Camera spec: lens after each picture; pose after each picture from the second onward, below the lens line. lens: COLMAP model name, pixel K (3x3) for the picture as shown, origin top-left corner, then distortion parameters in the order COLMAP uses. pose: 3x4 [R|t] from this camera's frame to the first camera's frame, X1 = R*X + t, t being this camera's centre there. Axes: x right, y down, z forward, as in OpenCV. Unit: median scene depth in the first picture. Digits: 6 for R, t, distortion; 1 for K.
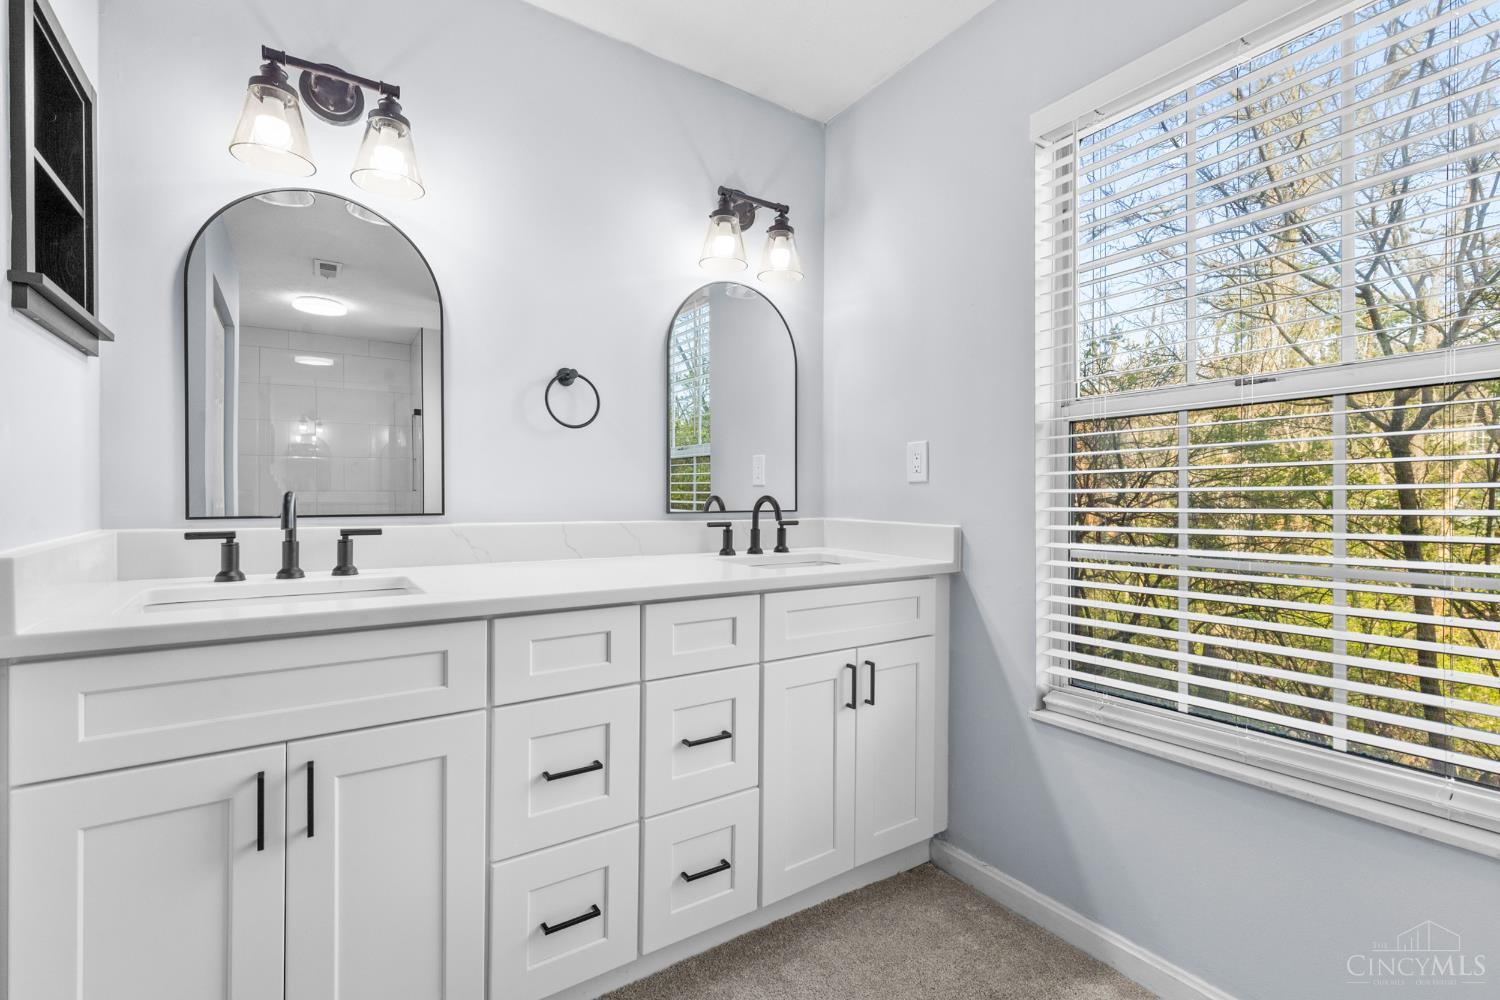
lens RADIAL K [[674.1, 0, 744.8], [0, 674.1, 491.7], [0, 0, 1]] dist [0.005148, -0.000304]
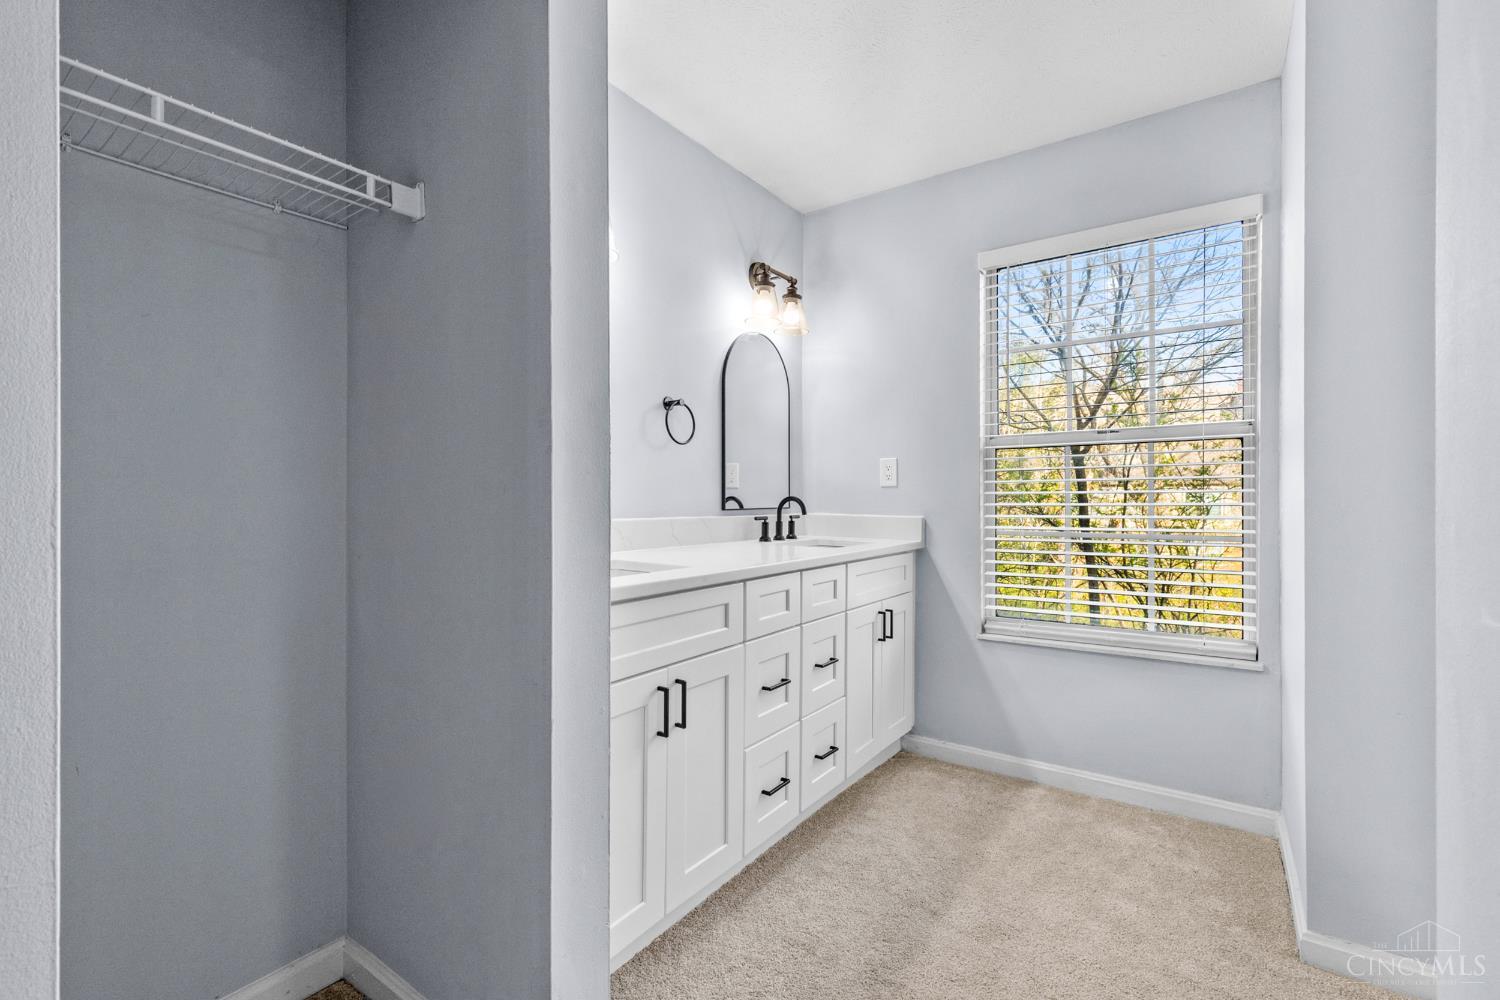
lens RADIAL K [[674.1, 0, 744.8], [0, 674.1, 491.7], [0, 0, 1]] dist [0.005148, -0.000304]
pose [[0.933521, 0.000051, 0.358522, -0.536804], [0.001602, 0.999989, -0.004314, 0.002275], [-0.358519, 0.004601, 0.933511, -0.216419]]
